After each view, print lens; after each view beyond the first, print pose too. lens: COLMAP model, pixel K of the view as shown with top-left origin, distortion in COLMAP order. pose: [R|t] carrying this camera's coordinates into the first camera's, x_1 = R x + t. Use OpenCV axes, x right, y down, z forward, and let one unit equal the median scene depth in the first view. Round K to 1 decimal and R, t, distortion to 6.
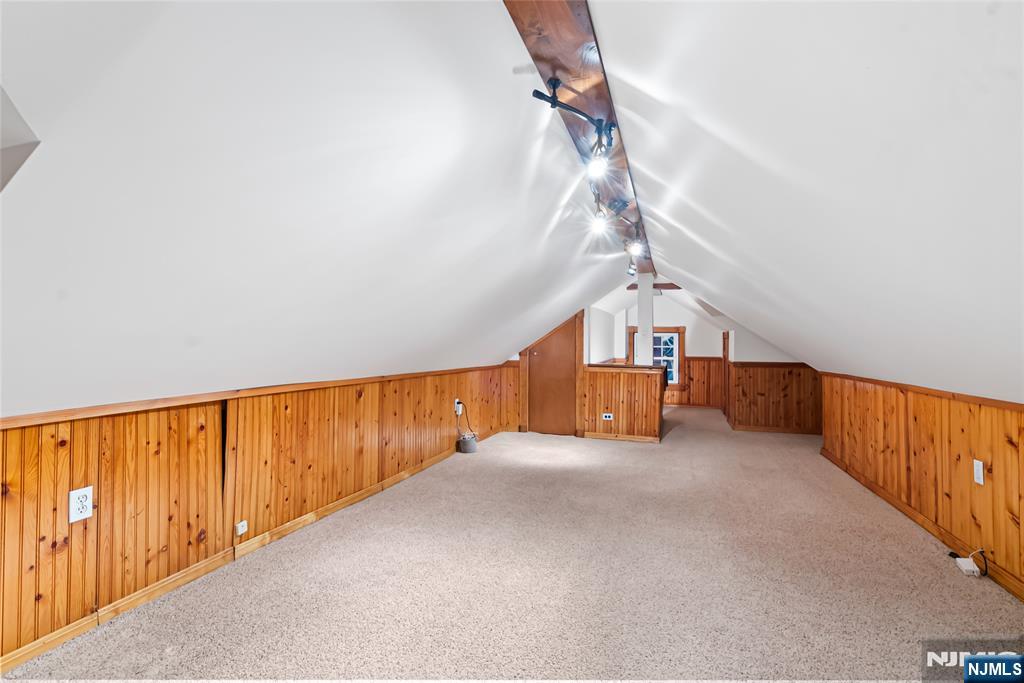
lens RADIAL K [[470.4, 0, 513.3], [0, 470.4, 328.4], [0, 0, 1]] dist [-0.021564, -0.000449]
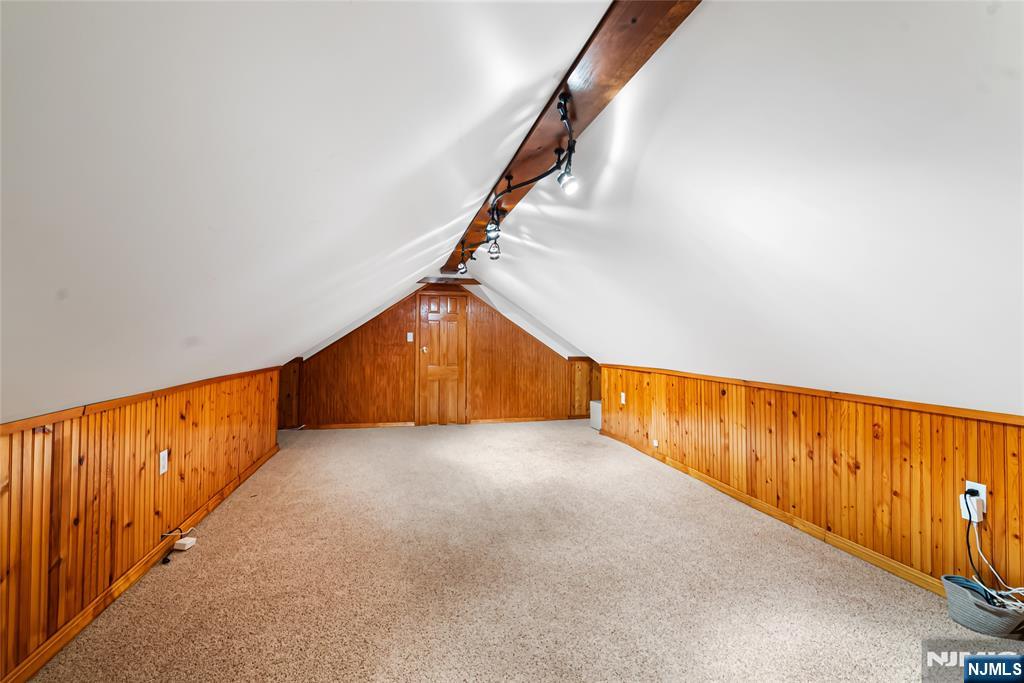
lens RADIAL K [[470.4, 0, 513.3], [0, 470.4, 328.4], [0, 0, 1]] dist [-0.021564, -0.000449]
pose [[-0.838557, -0.025336, -0.544224, 0.655487], [0.002029, 0.998766, -0.049624, 0.046219], [0.544809, -0.042717, -0.837471, 1.629817]]
